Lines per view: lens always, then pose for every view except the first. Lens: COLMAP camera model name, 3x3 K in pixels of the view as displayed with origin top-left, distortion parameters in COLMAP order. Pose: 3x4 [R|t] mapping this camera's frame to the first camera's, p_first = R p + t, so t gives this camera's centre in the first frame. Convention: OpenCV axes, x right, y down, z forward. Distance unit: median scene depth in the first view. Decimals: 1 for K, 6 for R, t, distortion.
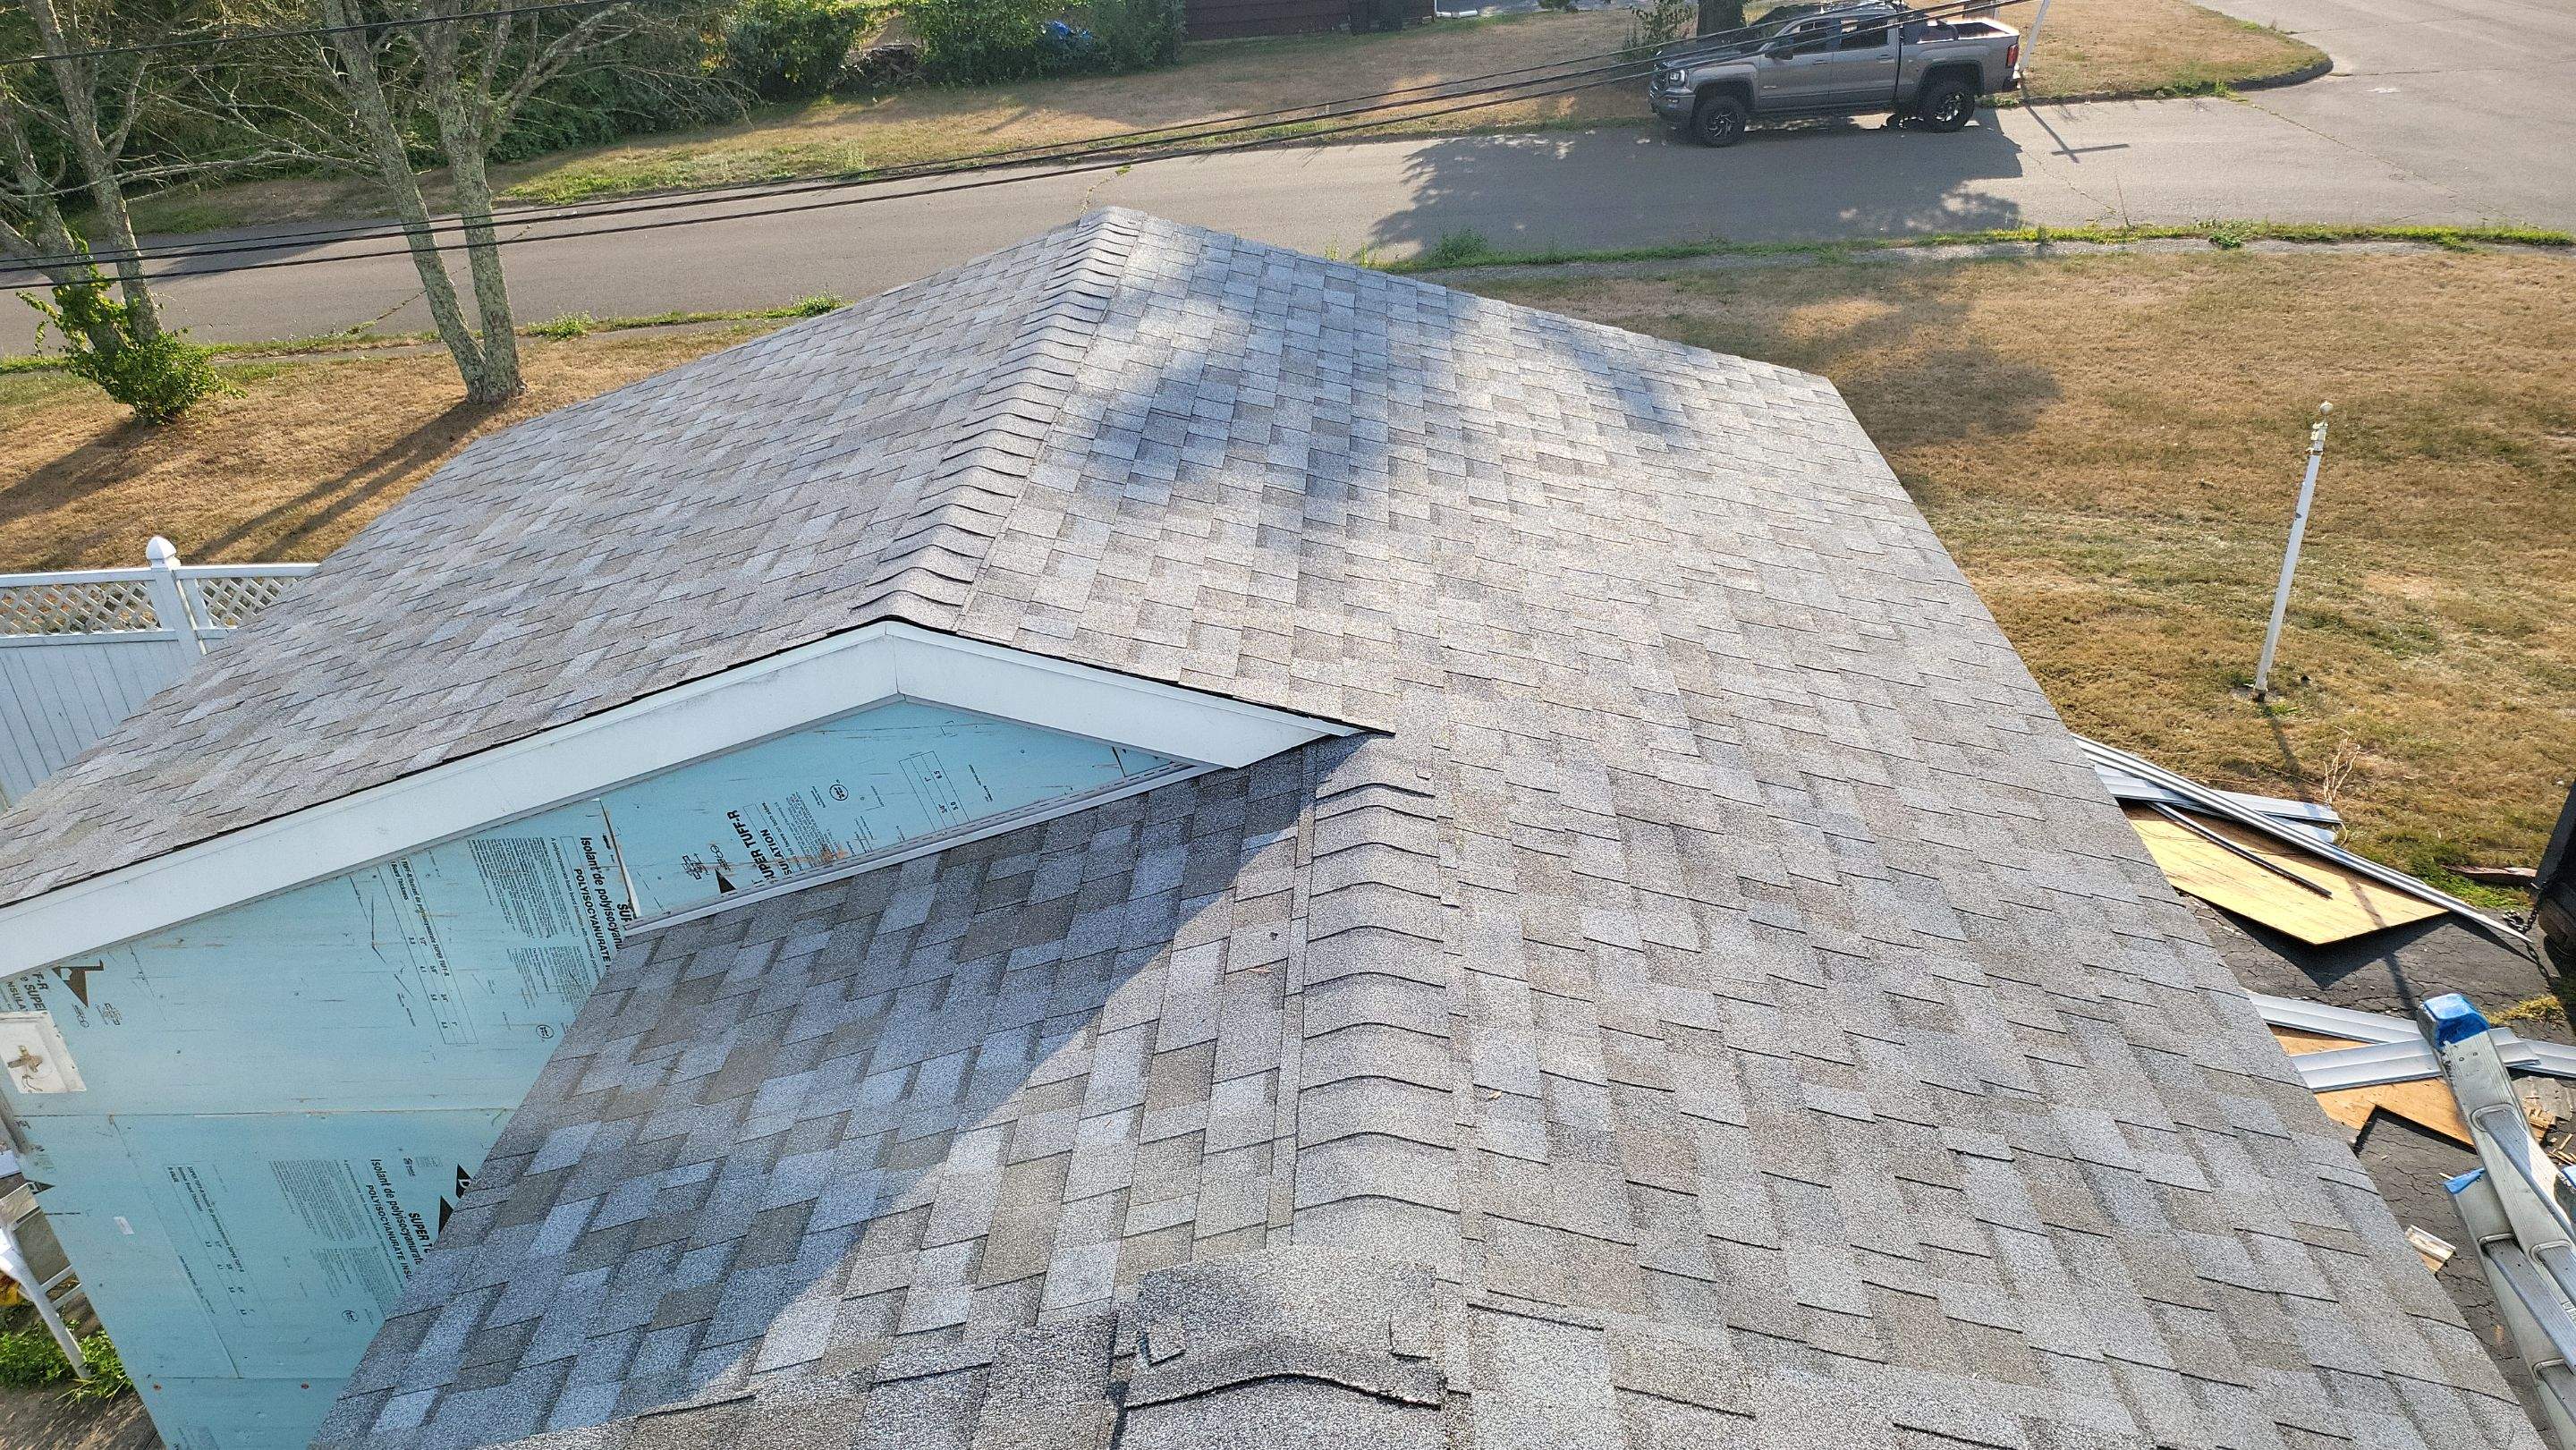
lens RADIAL K [[1791.5, 0, 1280.9], [0, 1791.5, 803.6], [0, 0, 1]] dist [0.071216, -0.076337]
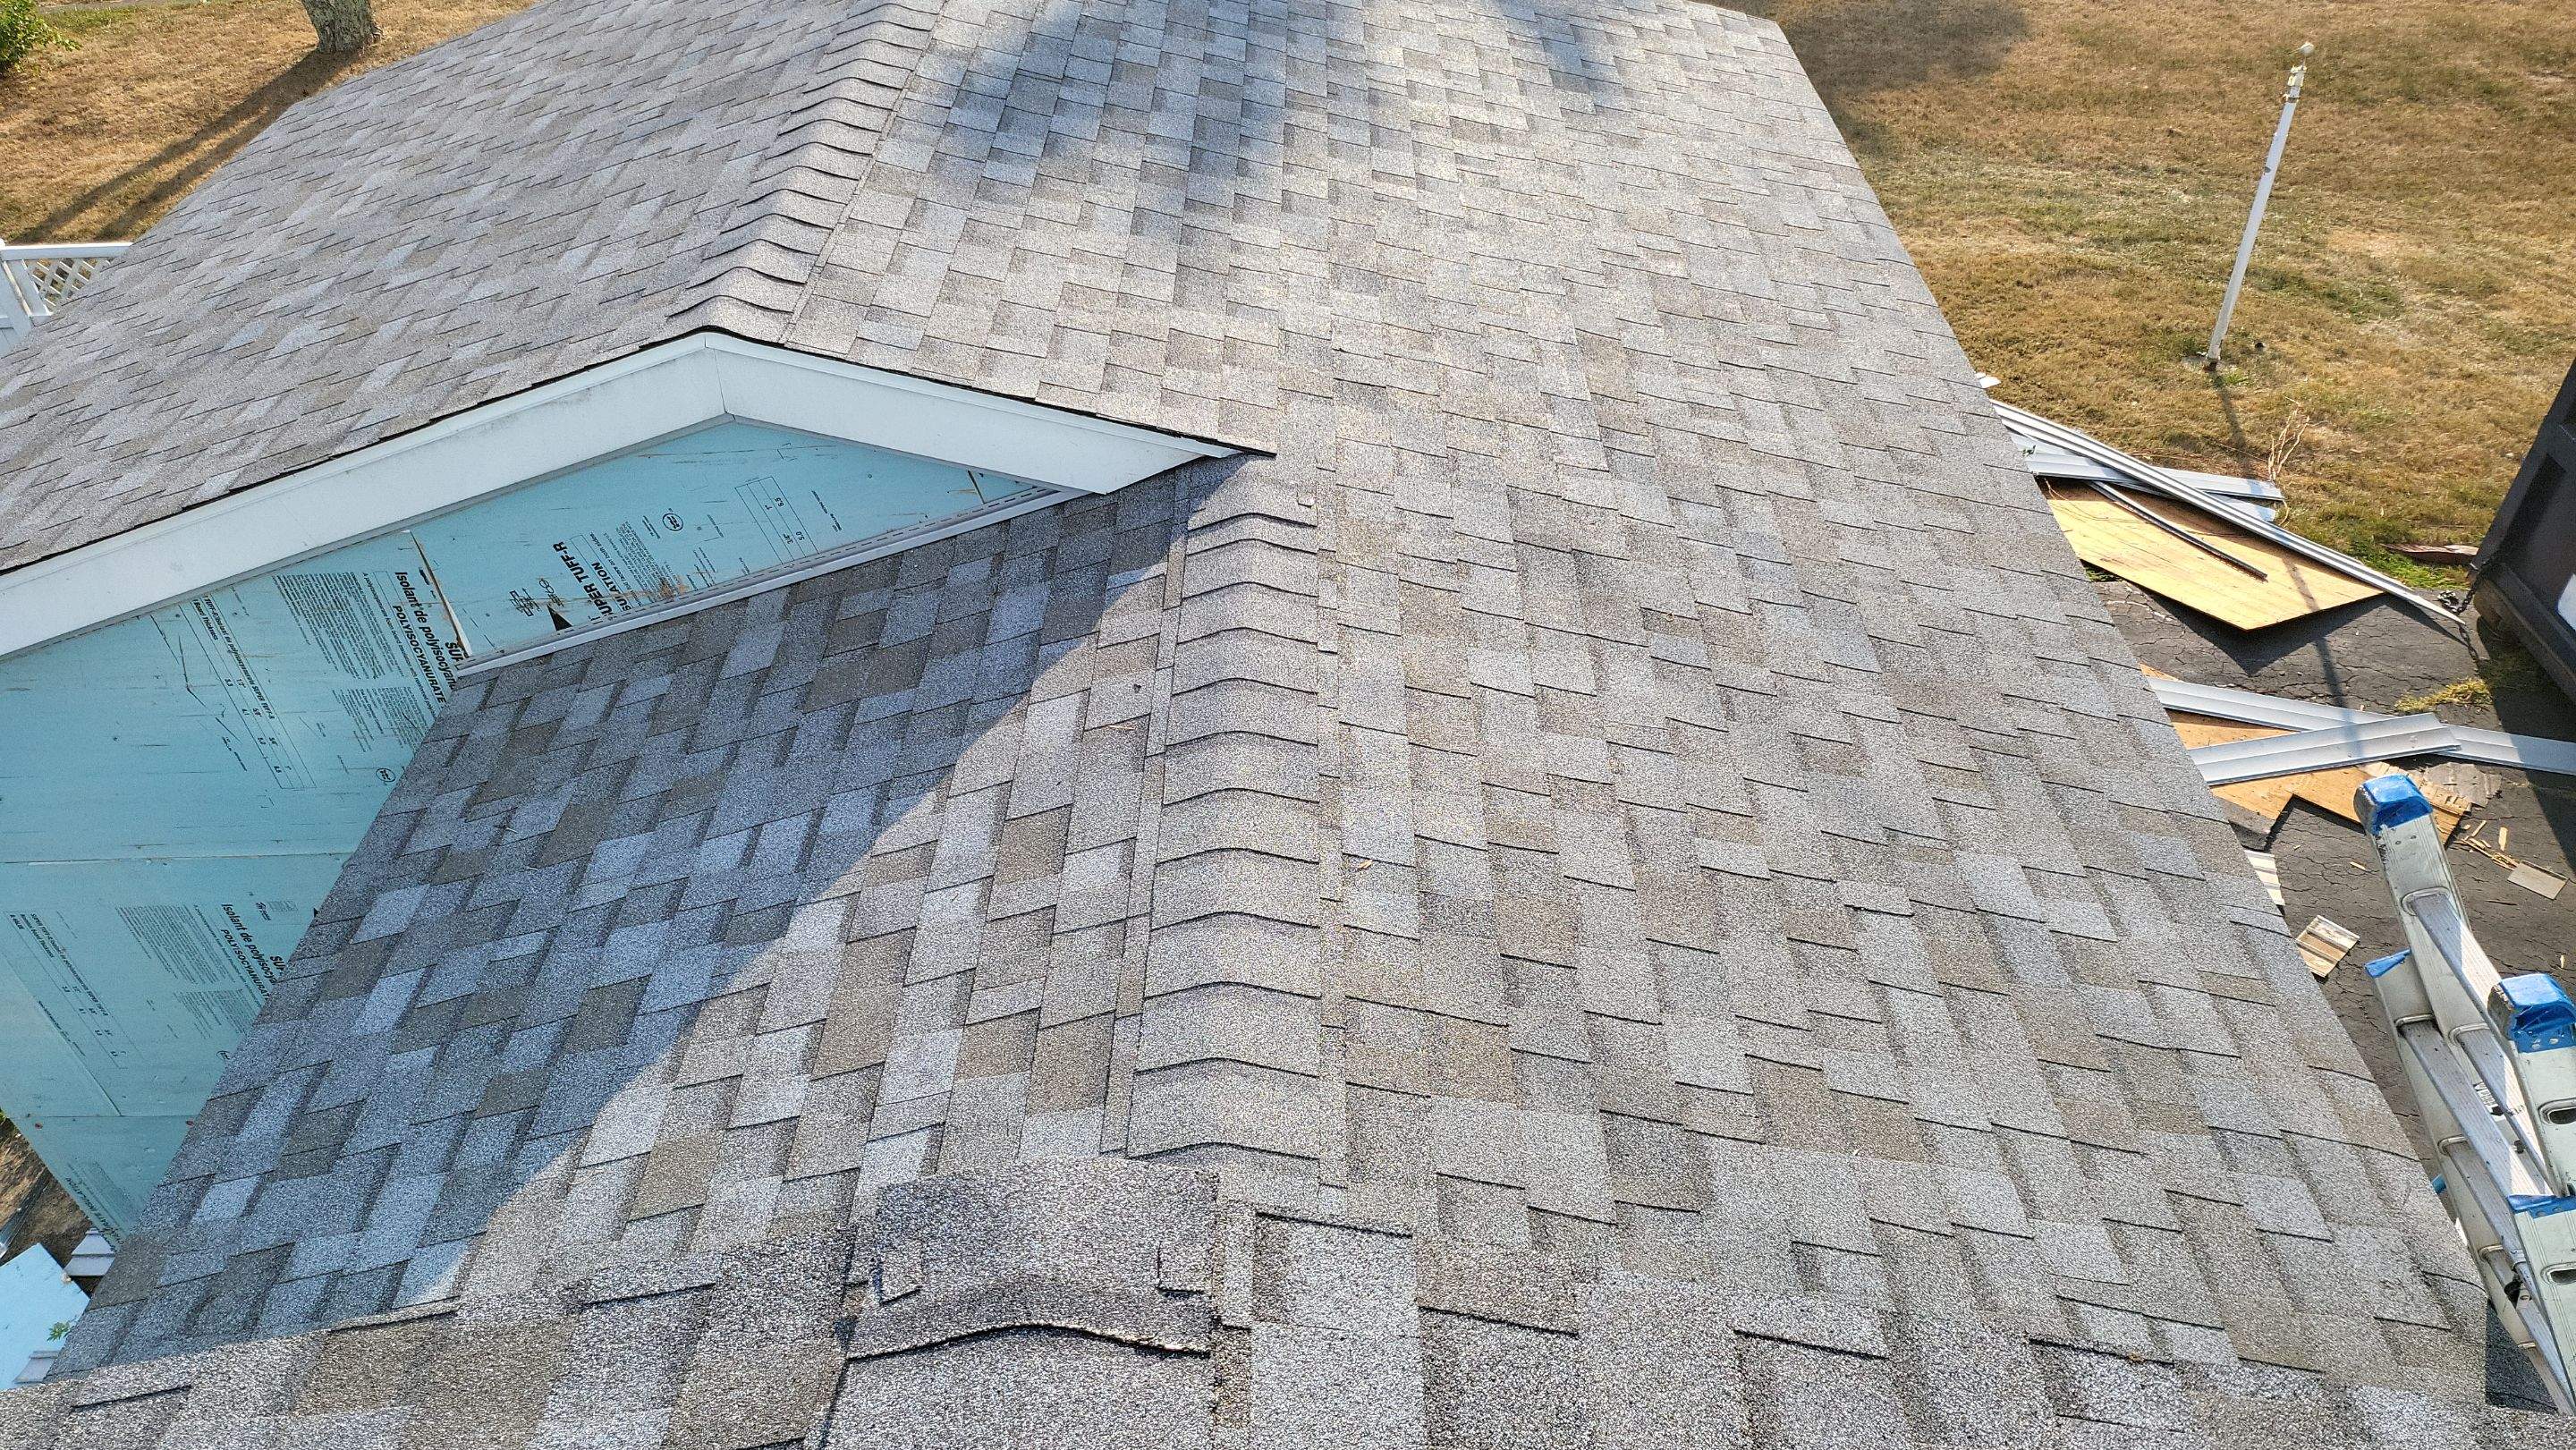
lens RADIAL K [[1786.5, 0, 1255.8], [0, 1786.5, 789.1], [0, 0, 1]] dist [0.066451, -0.066859]
pose [[0.999752, -0.014148, 0.017206, 0.025528], [0.010950, 0.984769, 0.173521, -0.021125], [-0.019399, -0.173289, 0.984680, 0.050505]]
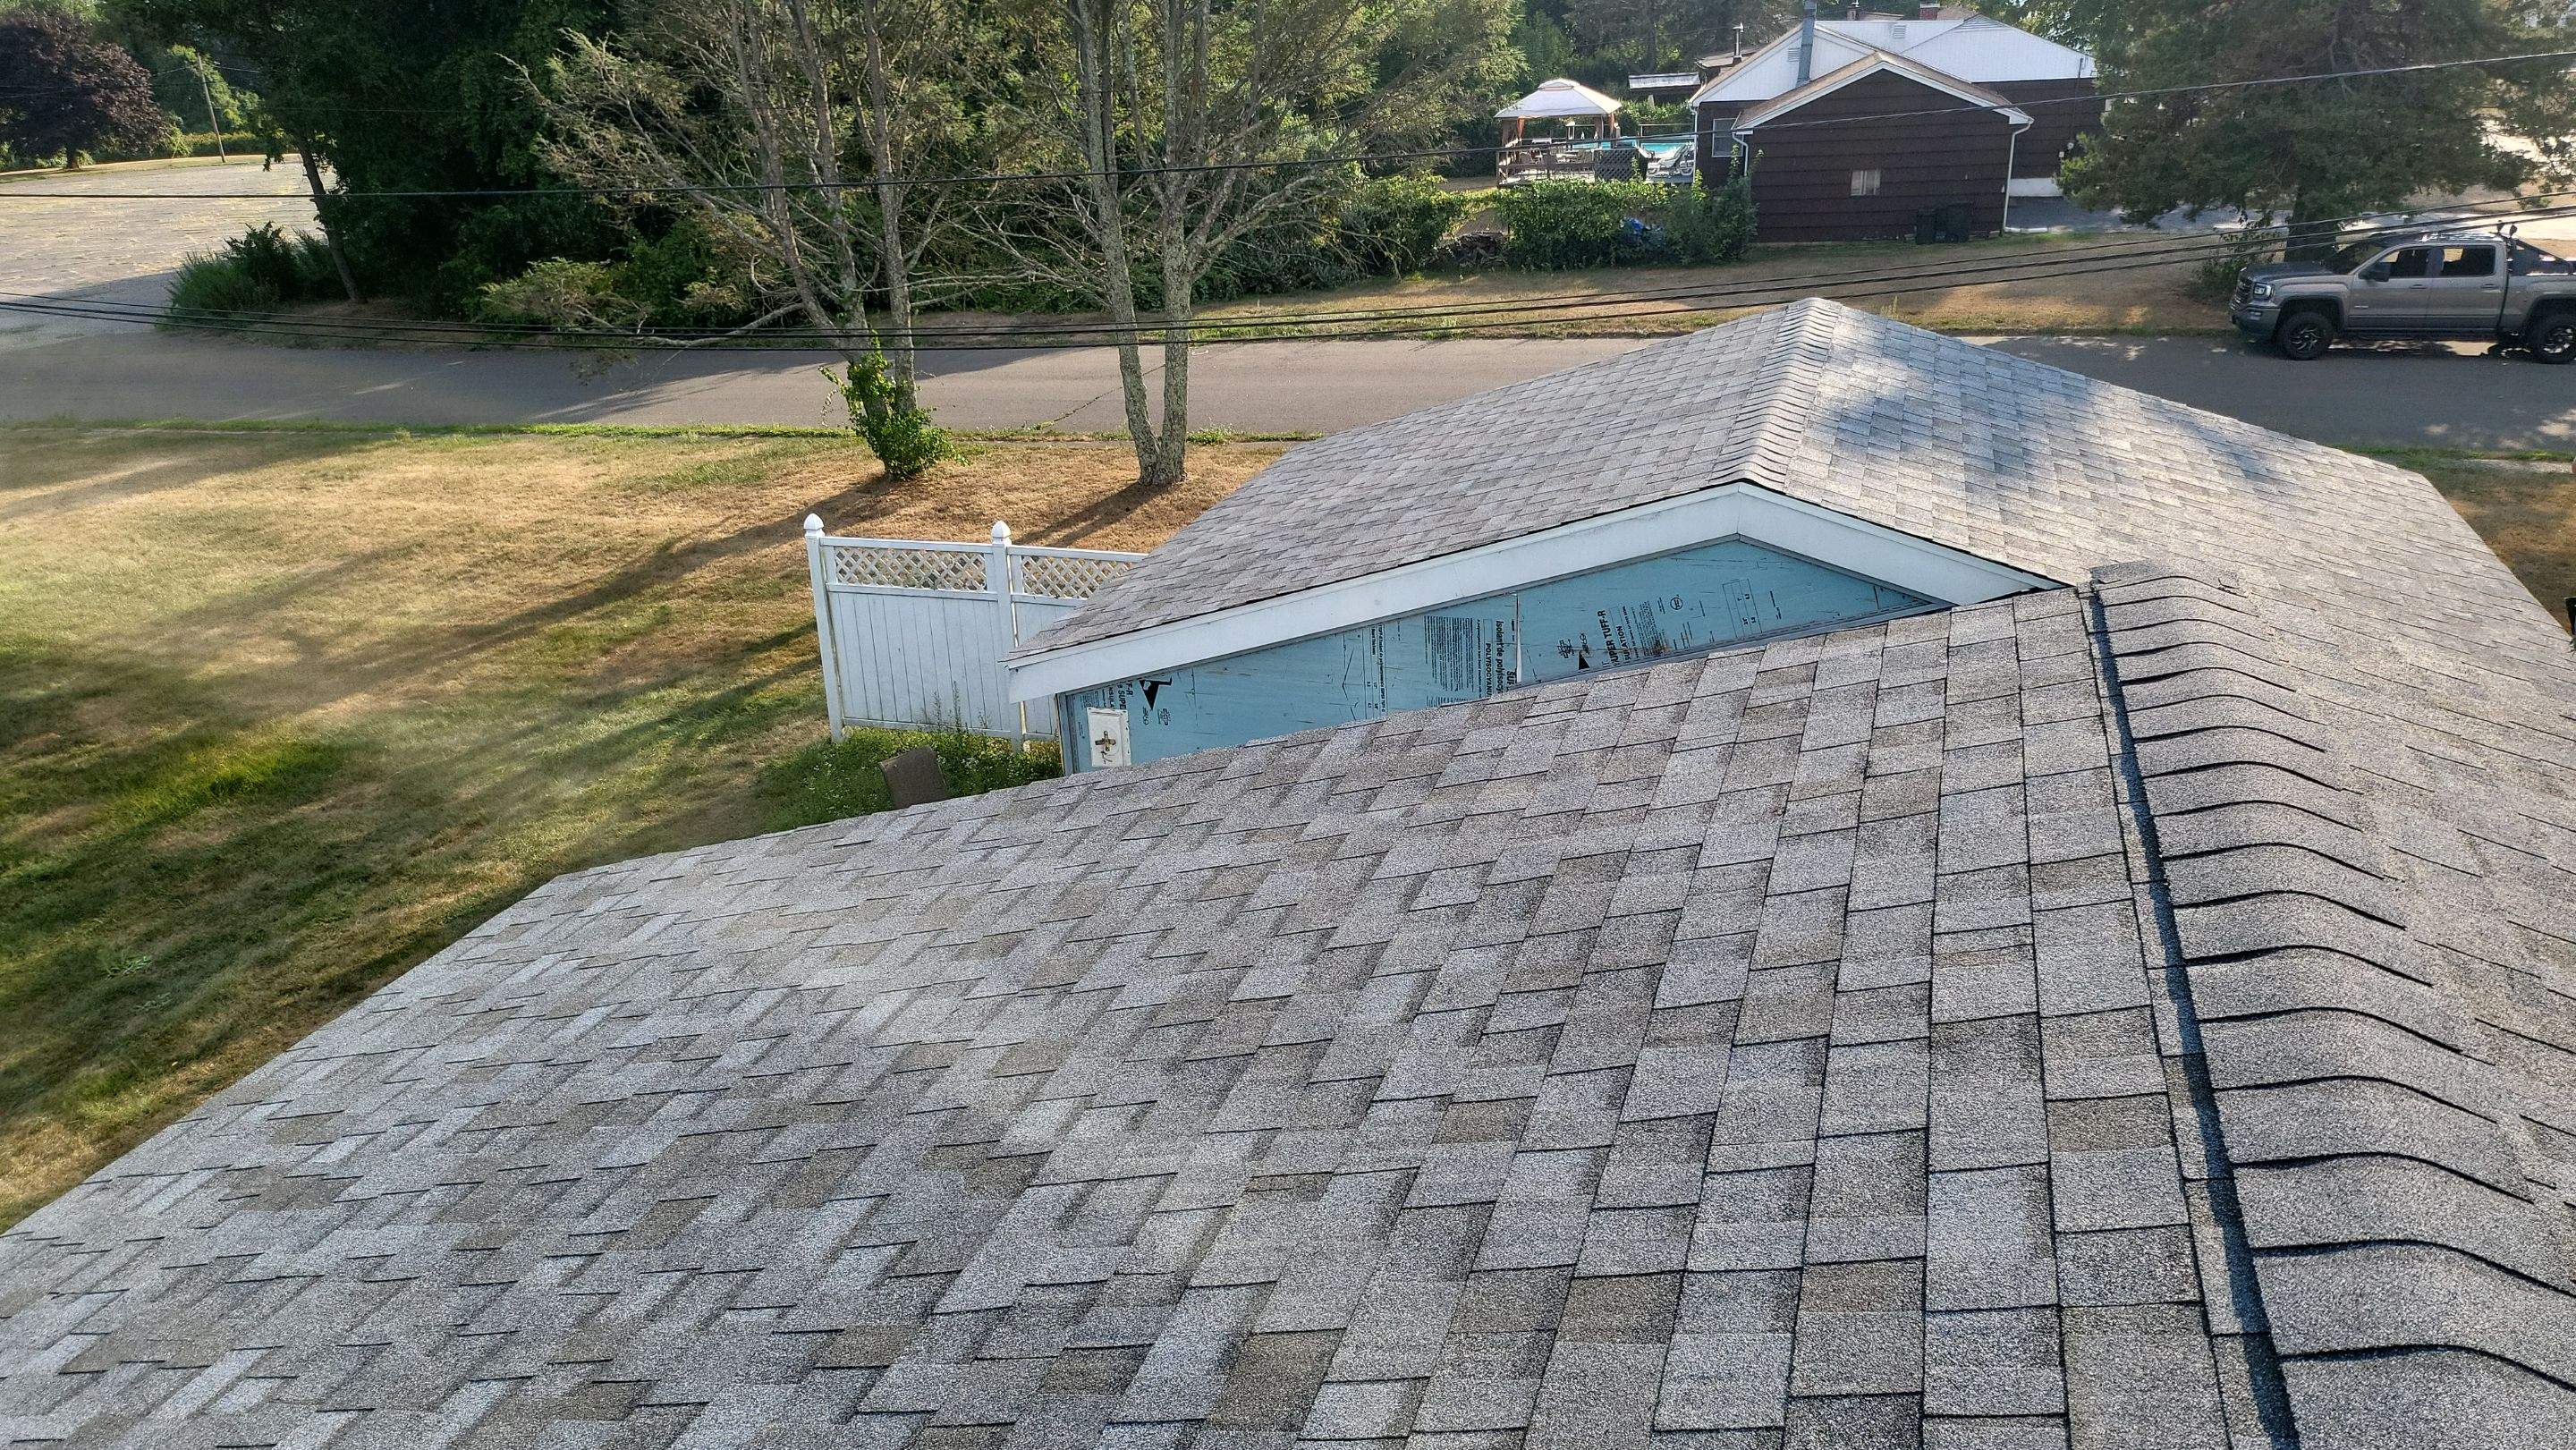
lens RADIAL K [[1820.3, 0, 1317.0], [0, 1820.3, 761.2], [0, 0, 1]] dist [0.073720, -0.084950]
pose [[0.966248, 0.119374, -0.228286, -0.129399], [-0.147336, 0.982996, -0.109593, 0.252227], [0.211321, 0.139528, 0.967406, -0.393076]]
